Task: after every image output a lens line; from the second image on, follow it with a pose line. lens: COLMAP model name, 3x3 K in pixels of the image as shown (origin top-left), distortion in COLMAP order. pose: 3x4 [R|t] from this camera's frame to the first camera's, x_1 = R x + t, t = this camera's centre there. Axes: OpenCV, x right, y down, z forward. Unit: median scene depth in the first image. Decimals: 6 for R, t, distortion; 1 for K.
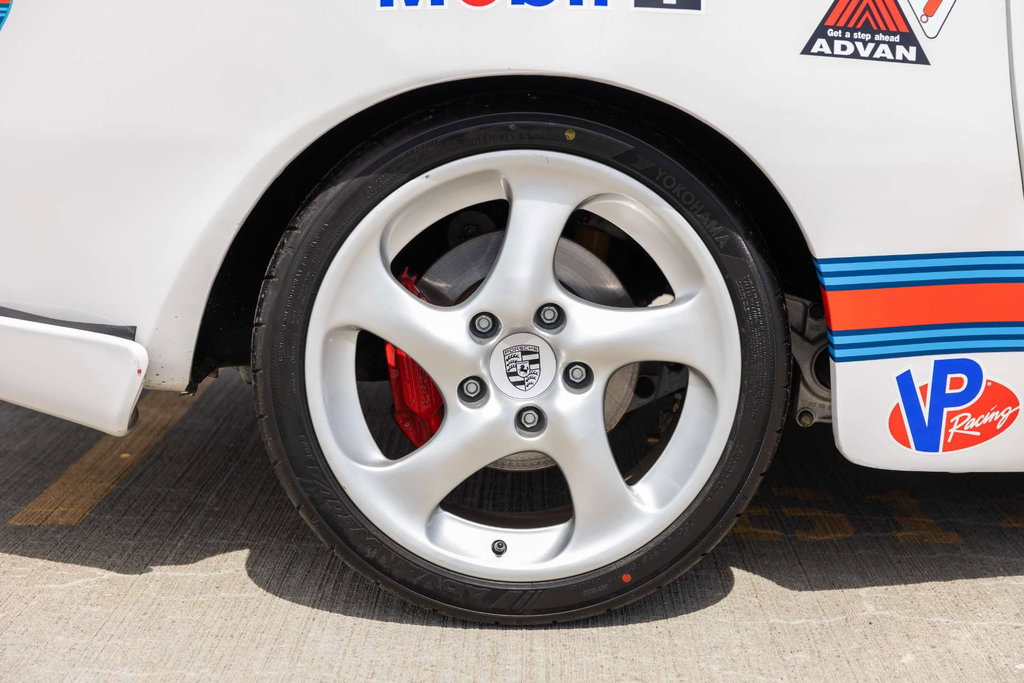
lens RADIAL K [[1690.8, 0, 512.0], [0, 1690.8, 341.5], [0, 0, 1]] dist [0.004730, -0.055586]
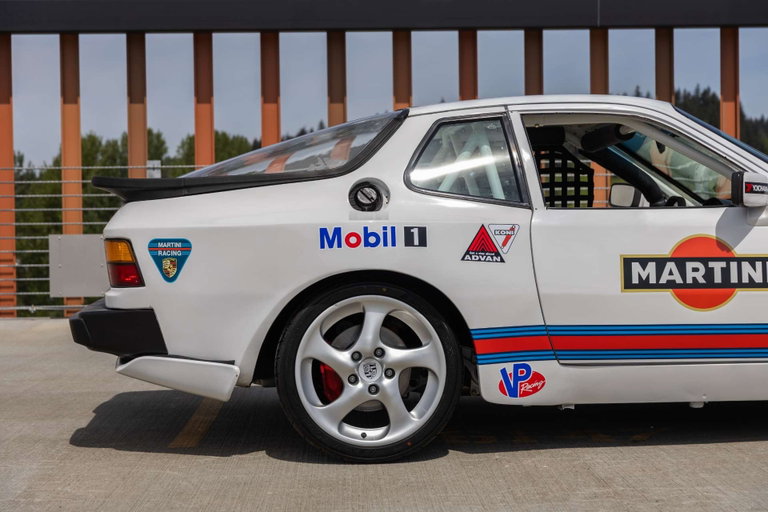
lens RADIAL K [[1448.3, 0, 384.0], [0, 1448.3, 256.0], [0, 0, 1]] dist [0.019041, 0.135304]
pose [[0.997976, -0.025449, 0.058271, -0.108193], [0.034388, 0.986848, -0.157950, 0.211629], [-0.053485, 0.159634, 0.985726, -1.445454]]
